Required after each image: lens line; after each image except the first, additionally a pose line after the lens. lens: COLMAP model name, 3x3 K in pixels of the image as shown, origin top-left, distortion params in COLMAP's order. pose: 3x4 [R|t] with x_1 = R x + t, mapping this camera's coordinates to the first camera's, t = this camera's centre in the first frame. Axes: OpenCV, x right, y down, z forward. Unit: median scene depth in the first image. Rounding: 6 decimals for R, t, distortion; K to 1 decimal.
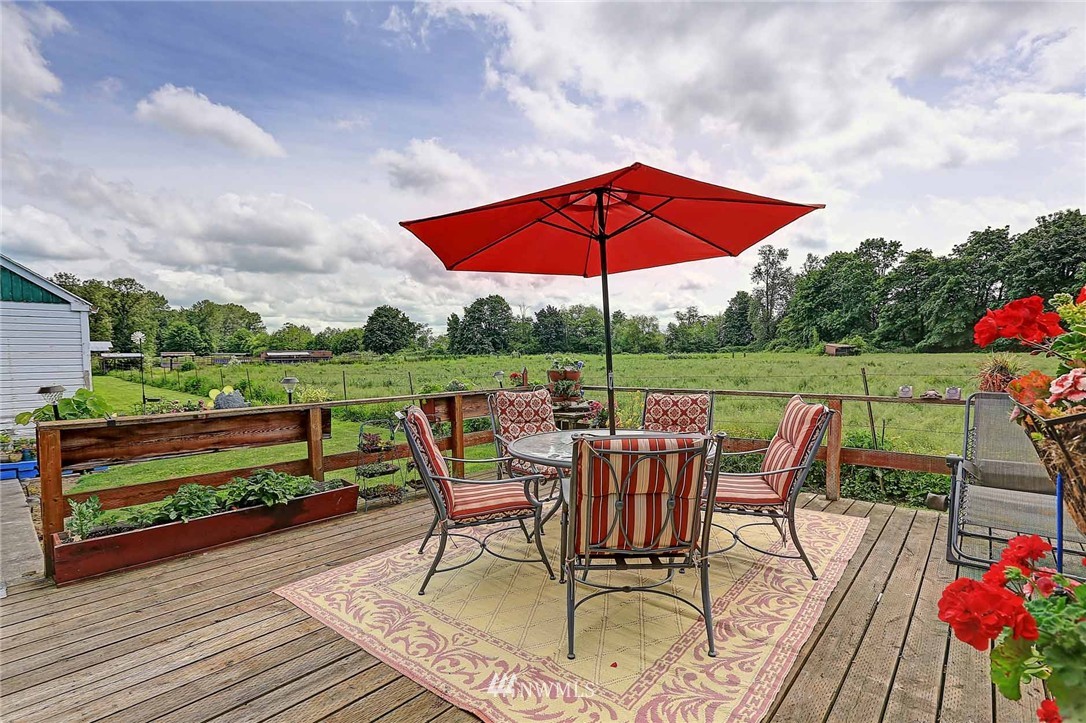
lens RADIAL K [[504.6, 0, 542.7], [0, 504.6, 359.7], [0, 0, 1]] dist [-0.010520, 0.005056]
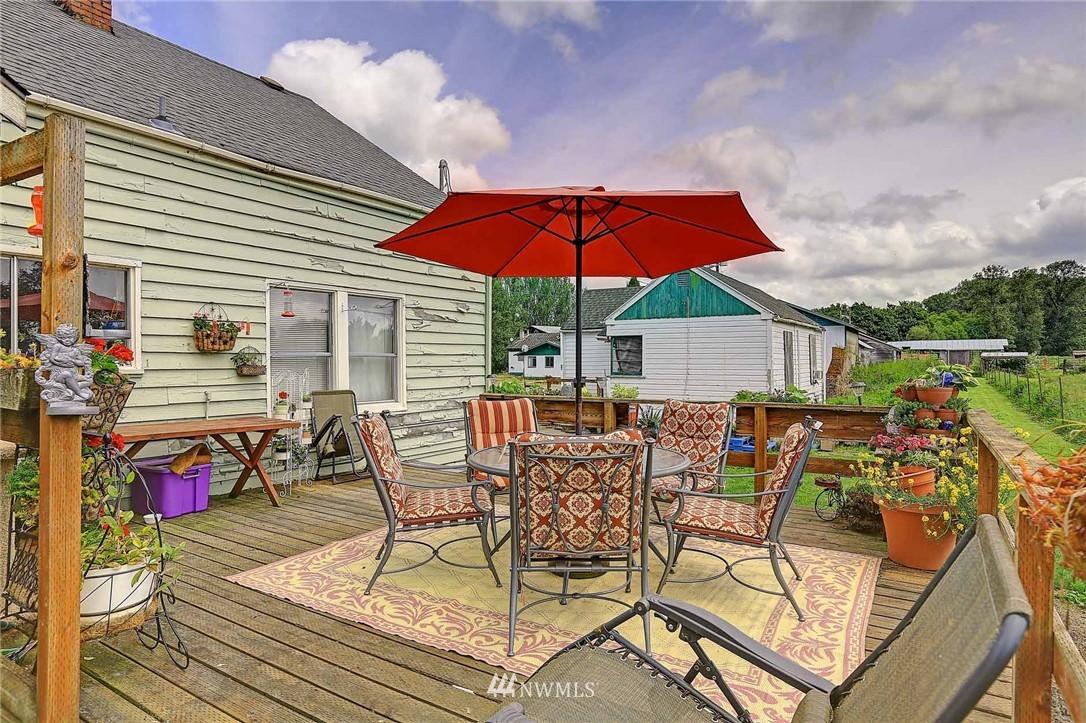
lens RADIAL K [[608.1, 0, 543.5], [0, 608.1, 360.0], [0, 0, 1]] dist [-0.005114, -0.000368]
pose [[0.157598, 0.006860, -0.987480, 0.415768], [-0.006307, 0.999962, 0.005940, -0.005777], [0.987483, 0.005292, 0.157635, 0.255801]]
